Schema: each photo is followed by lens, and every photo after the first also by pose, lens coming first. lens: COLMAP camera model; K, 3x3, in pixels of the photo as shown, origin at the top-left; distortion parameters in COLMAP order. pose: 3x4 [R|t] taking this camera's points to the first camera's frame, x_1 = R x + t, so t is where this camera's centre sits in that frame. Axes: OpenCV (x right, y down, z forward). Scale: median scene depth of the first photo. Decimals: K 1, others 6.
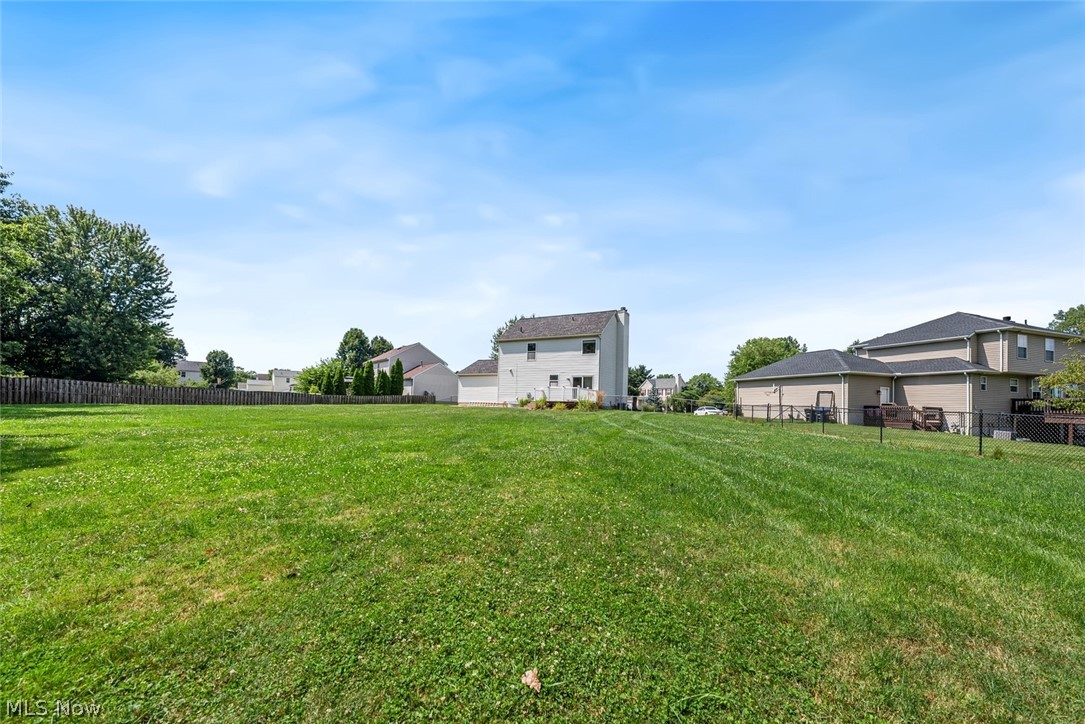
lens RADIAL K [[373.2, 0, 543.2], [0, 373.2, 396.5], [0, 0, 1]] dist [-0.000312, -0.000022]
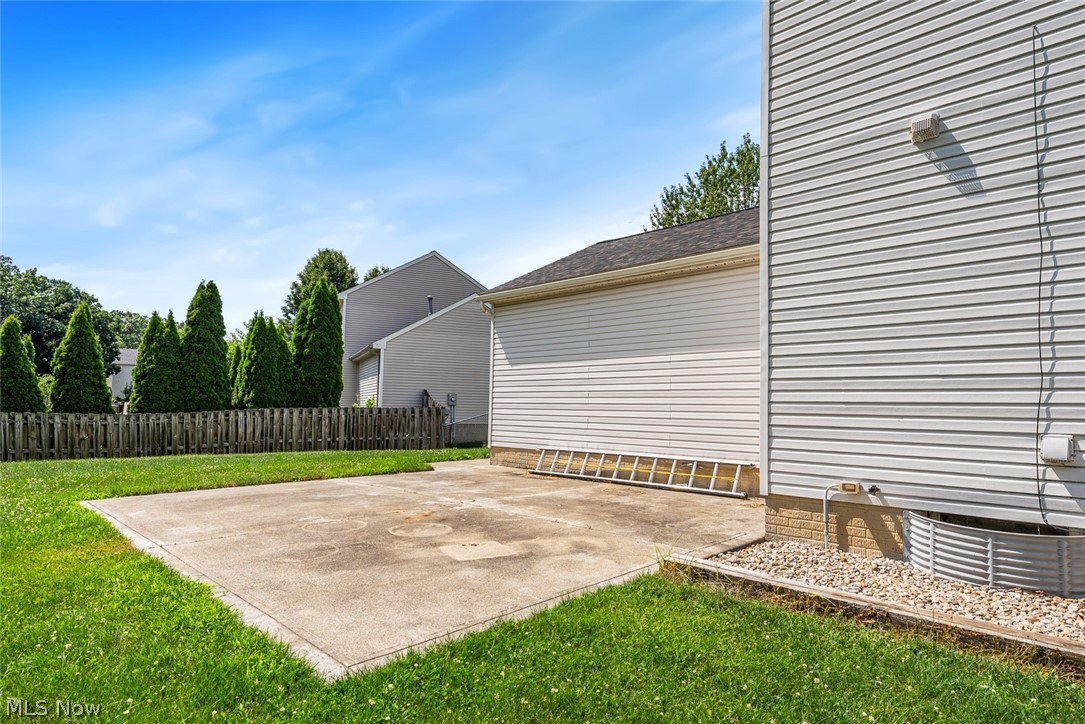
lens RADIAL K [[586.7, 0, 547.1], [0, 586.7, 380.5], [0, 0, 1]] dist [-0.000415, -0.000019]
pose [[0.959269, -0.021389, -0.281684, -0.136465], [0.012103, 0.999326, -0.034664, -0.007859], [0.282235, 0.029843, 0.958881, 0.848904]]
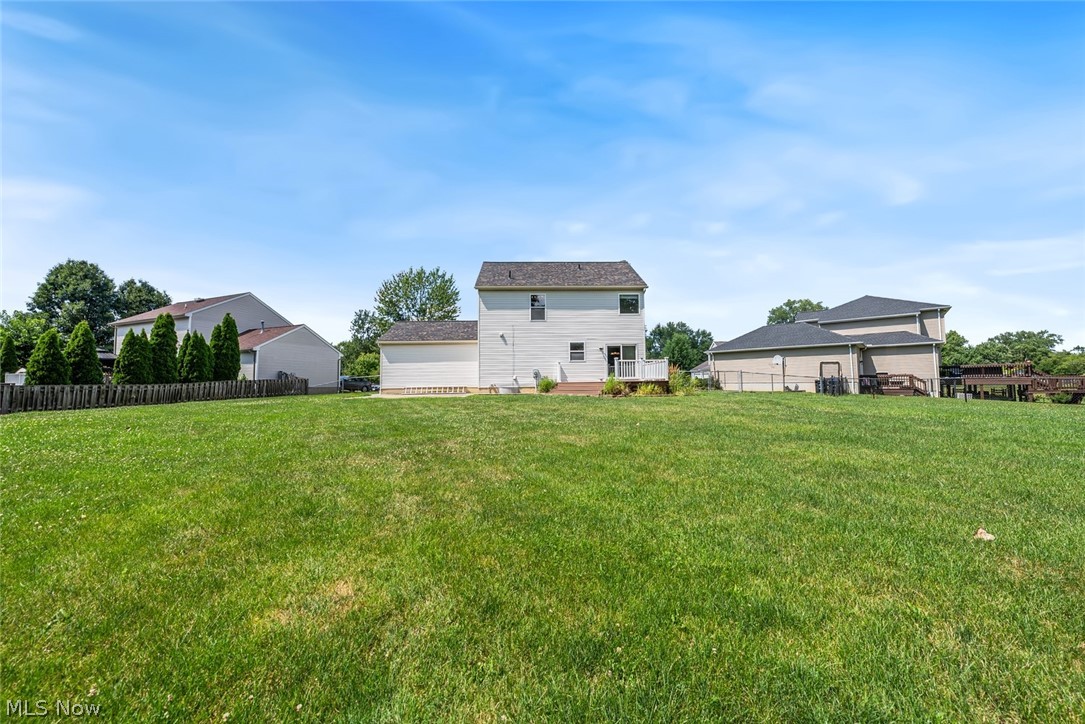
lens RADIAL K [[361.4, 0, 542.5], [0, 361.4, 362.0], [0, 0, 1]] dist [-0.001148, -0.000103]
pose [[0.878286, -0.010458, 0.478021, -0.323802], [0.024880, 0.999406, -0.023848, -0.008047], [-0.477488, 0.032839, 0.878024, 0.427173]]
